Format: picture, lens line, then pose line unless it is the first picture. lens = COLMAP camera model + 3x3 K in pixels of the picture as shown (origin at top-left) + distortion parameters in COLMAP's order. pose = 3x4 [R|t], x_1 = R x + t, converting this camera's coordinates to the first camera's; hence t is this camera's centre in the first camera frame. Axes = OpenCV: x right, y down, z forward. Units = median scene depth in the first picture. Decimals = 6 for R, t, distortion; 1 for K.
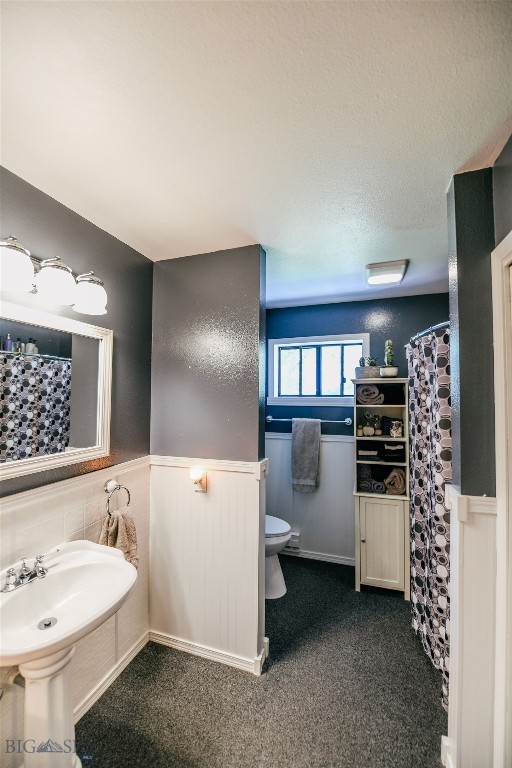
lens RADIAL K [[310.9, 0, 256.0], [0, 310.9, 384.0], [0, 0, 1]] dist [-0.000561, -0.000019]
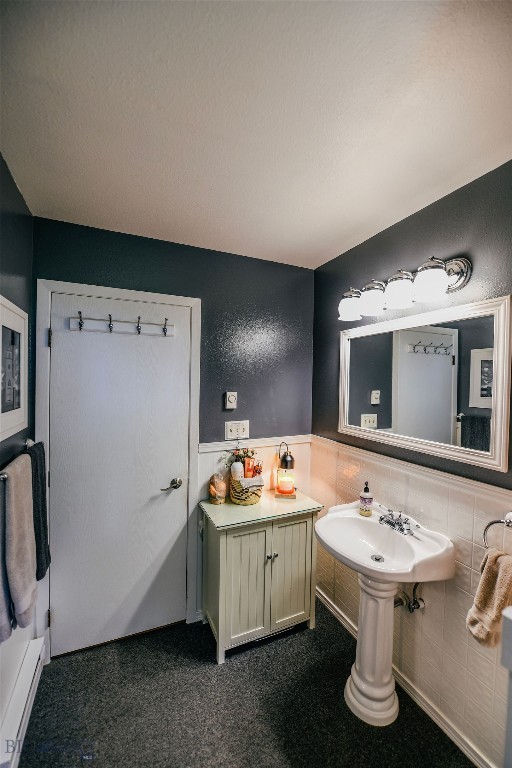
lens RADIAL K [[310.9, 0, 256.0], [0, 310.9, 384.0], [0, 0, 1]] dist [-0.000561, -0.000019]
pose [[-0.717820, -0.009337, -0.696166, 0.551501], [0.007724, 0.999742, -0.021373, 0.049395], [0.696186, -0.020719, -0.717563, 1.417926]]
